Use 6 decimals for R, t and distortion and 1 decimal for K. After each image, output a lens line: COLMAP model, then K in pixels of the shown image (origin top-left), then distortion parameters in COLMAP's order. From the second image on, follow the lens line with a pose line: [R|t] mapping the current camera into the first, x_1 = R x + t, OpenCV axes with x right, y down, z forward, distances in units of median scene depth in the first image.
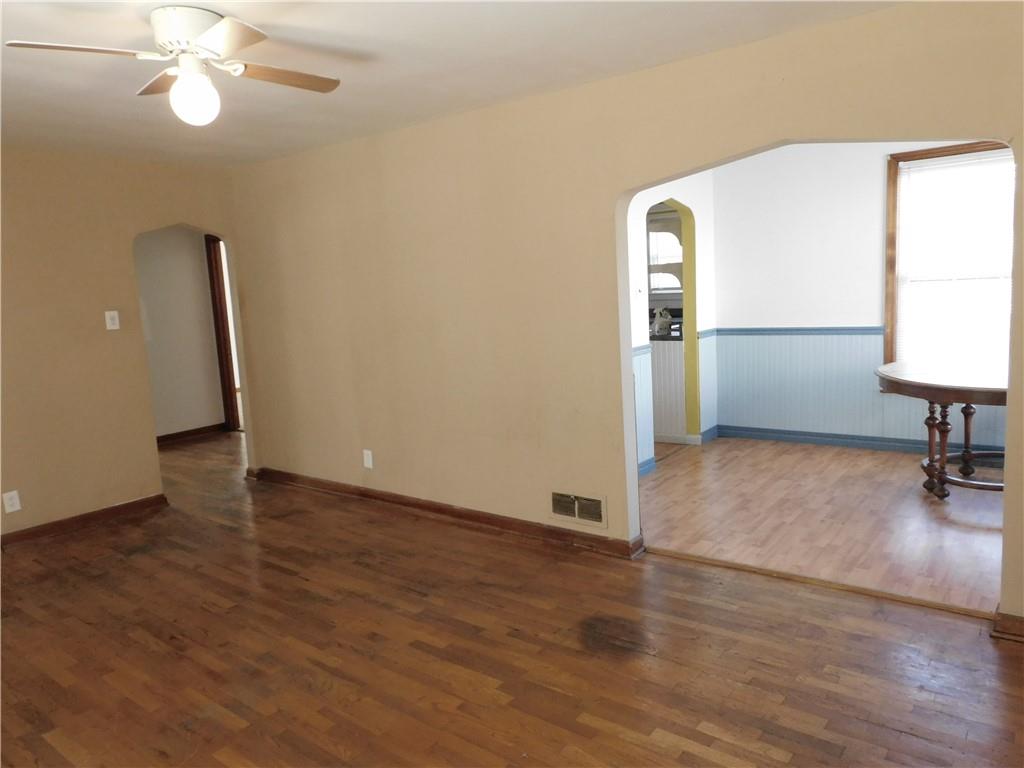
lens RADIAL K [[725.3, 0, 513.9], [0, 725.3, 382.7], [0, 0, 1]] dist [-0.009565, 0.002642]
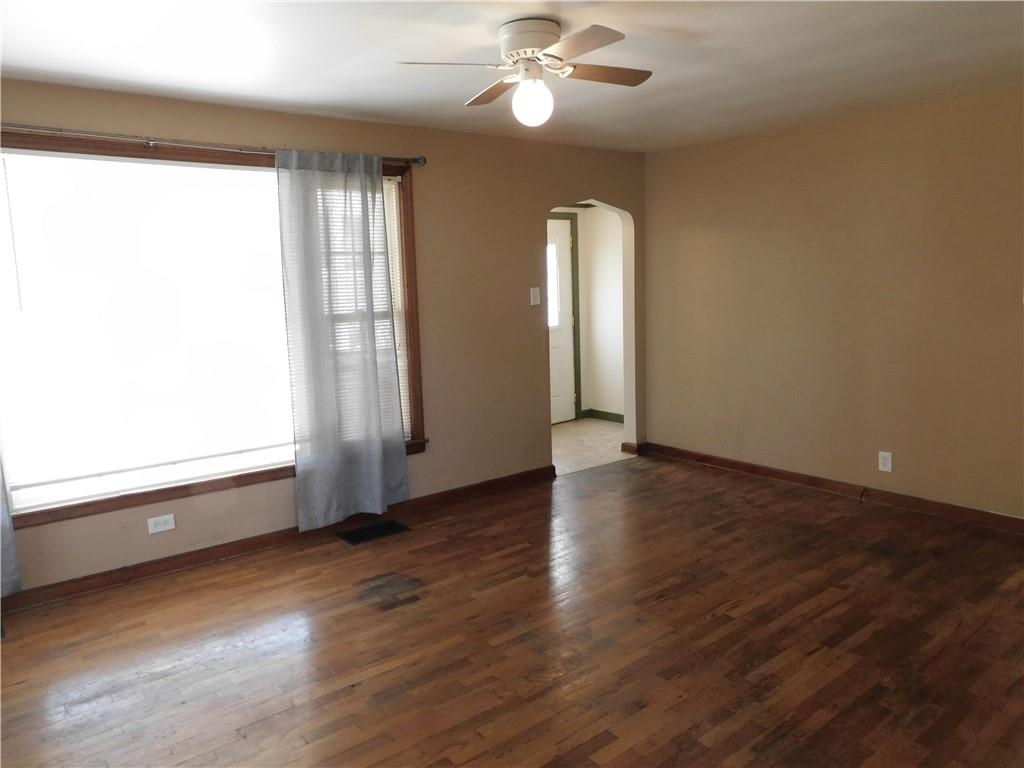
lens RADIAL K [[725.3, 0, 513.9], [0, 725.3, 382.7], [0, 0, 1]] dist [-0.009565, 0.002642]
pose [[-0.222398, 0.193031, -0.955656, 0.466124], [-0.096290, 0.971063, 0.218551, -0.143796], [0.970189, 0.140626, -0.197375, 0.833260]]
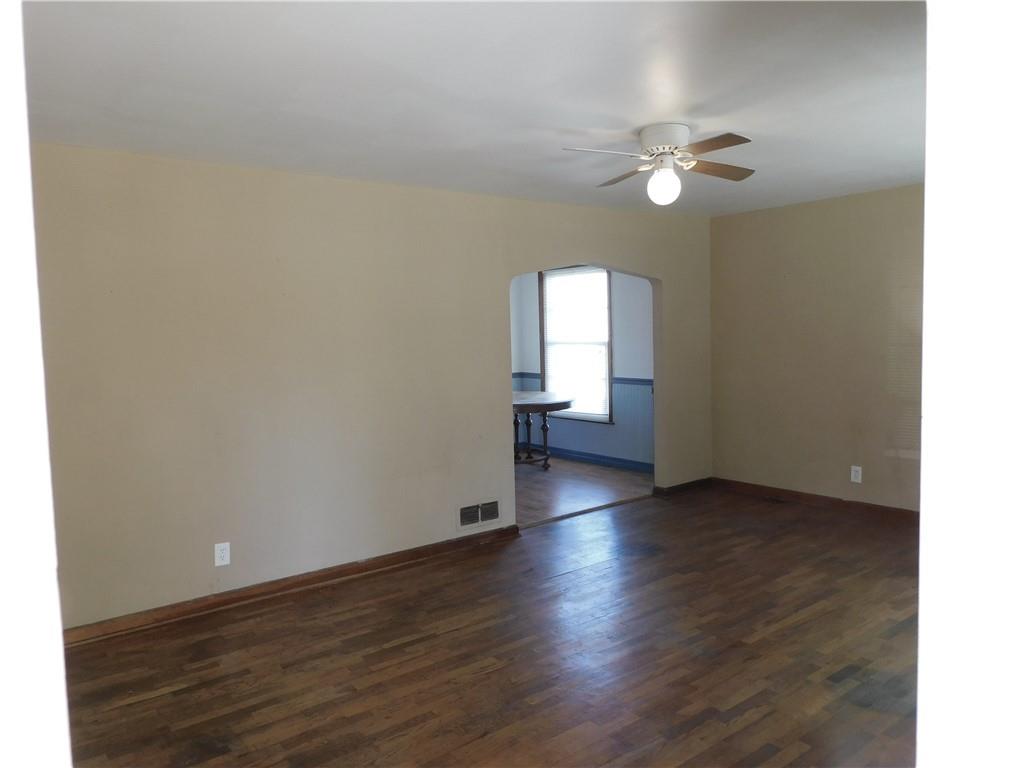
lens RADIAL K [[725.3, 0, 513.9], [0, 725.3, 382.7], [0, 0, 1]] dist [-0.009565, 0.002642]
pose [[0.237387, -0.020755, 0.971193, -1.236973], [0.148070, 0.988862, -0.015060, -0.029132], [-0.960064, 0.147379, 0.237816, 0.666346]]
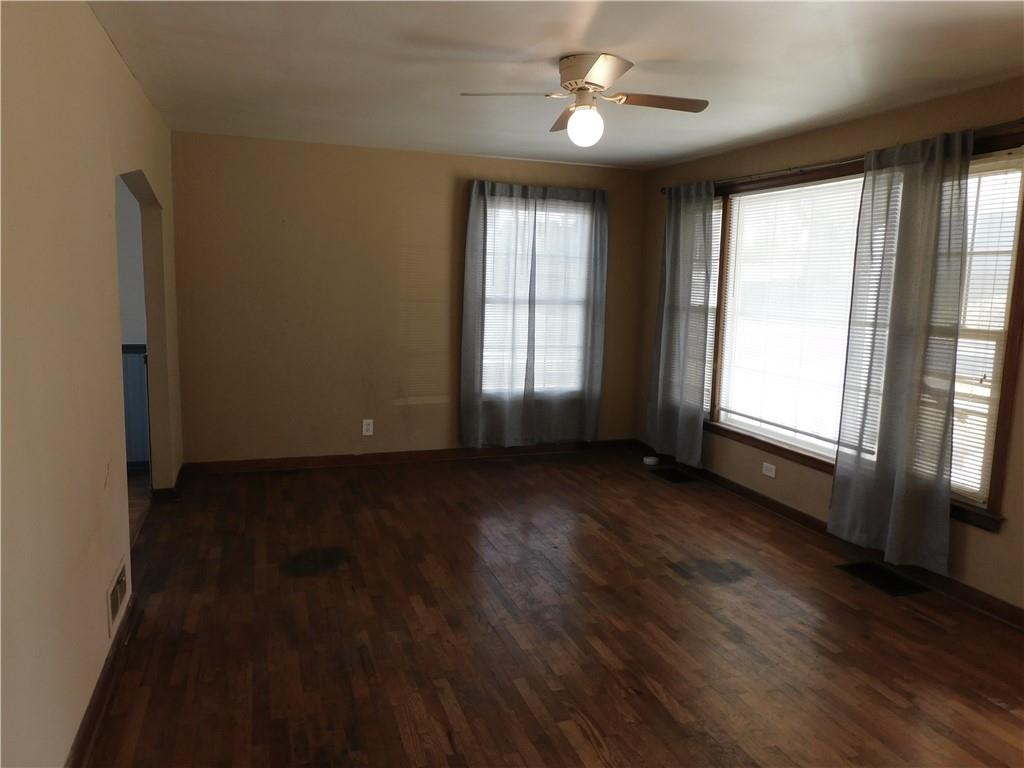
lens RADIAL K [[723.0, 0, 515.0], [0, 723.0, 373.6], [0, 0, 1]] dist [0.002158, 0.002125]
pose [[-0.842458, -0.035032, 0.537622, -0.685871], [0.094895, 0.972634, 0.212079, -0.170849], [-0.530339, 0.229686, -0.816079, 1.457751]]
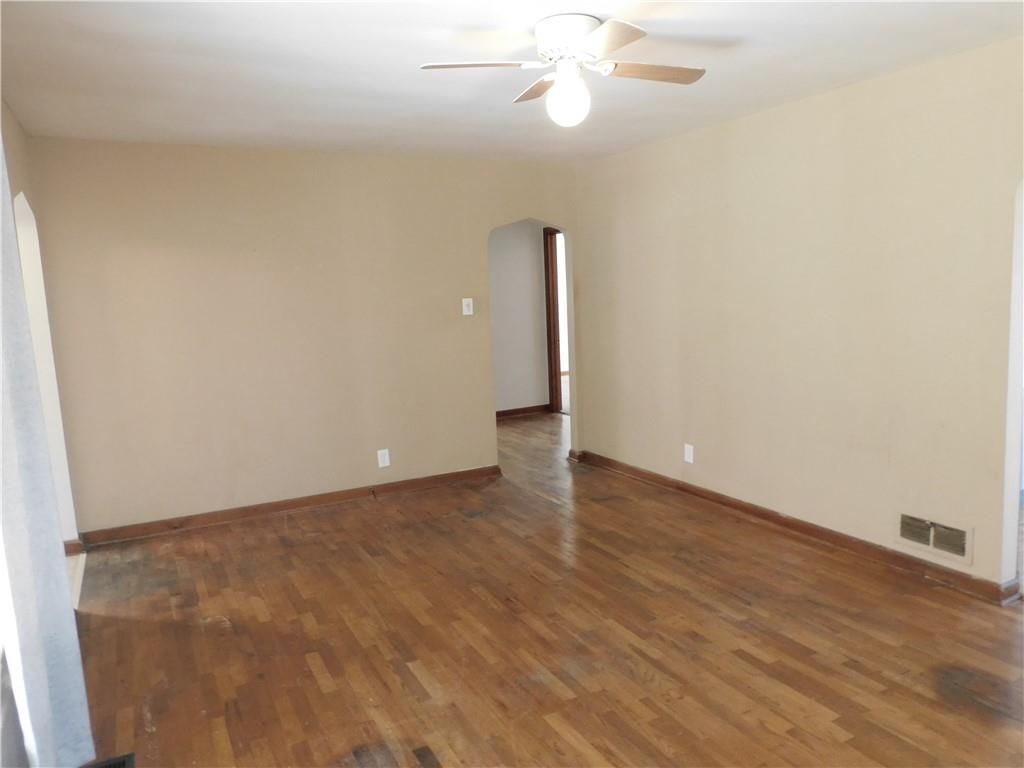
lens RADIAL K [[725.3, 0, 513.9], [0, 725.3, 382.7], [0, 0, 1]] dist [-0.009565, 0.002642]
pose [[0.913084, 0.066716, -0.402277, -0.038977], [-0.061156, 0.997772, 0.026666, -0.003880], [0.403159, 0.000254, 0.915130, -0.000052]]
